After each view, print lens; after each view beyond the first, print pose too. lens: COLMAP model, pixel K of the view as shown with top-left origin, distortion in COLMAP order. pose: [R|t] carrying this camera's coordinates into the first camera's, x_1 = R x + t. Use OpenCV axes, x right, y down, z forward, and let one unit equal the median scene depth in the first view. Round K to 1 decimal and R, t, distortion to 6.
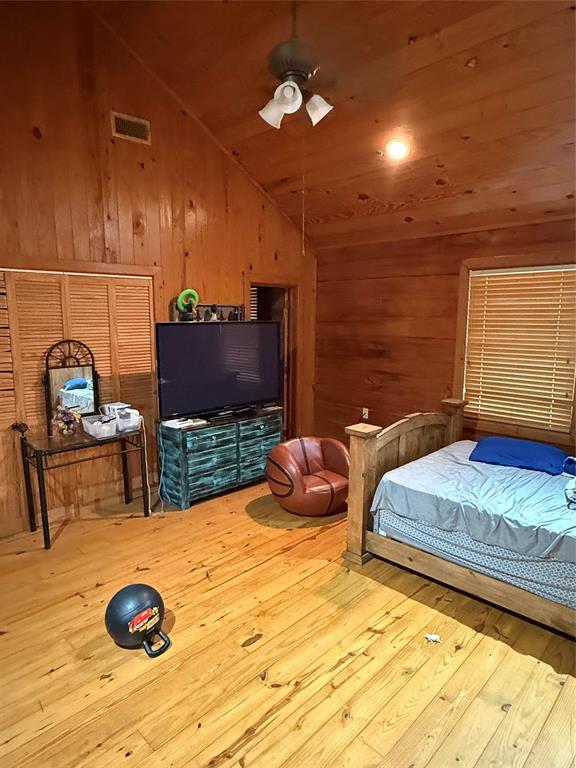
lens RADIAL K [[467.3, 0, 288.7], [0, 467.3, 387.6], [0, 0, 1]] dist [0.004741, -0.001641]
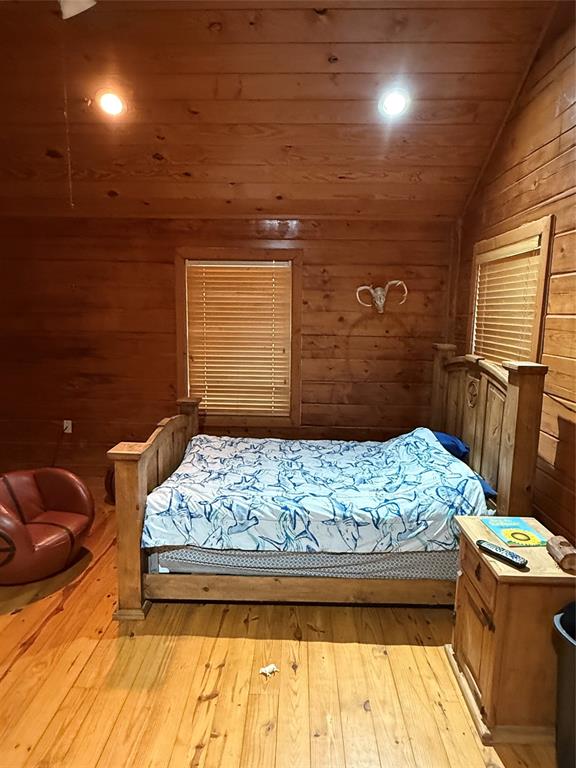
lens RADIAL K [[467.3, 0, 287.9], [0, 467.3, 382.5], [0, 0, 1]] dist [0.004741, -0.001641]
pose [[0.731026, -0.092774, 0.676013, -0.138782], [0.091205, 0.995109, 0.037939, -0.023983], [-0.676227, 0.033921, 0.735912, 0.197993]]
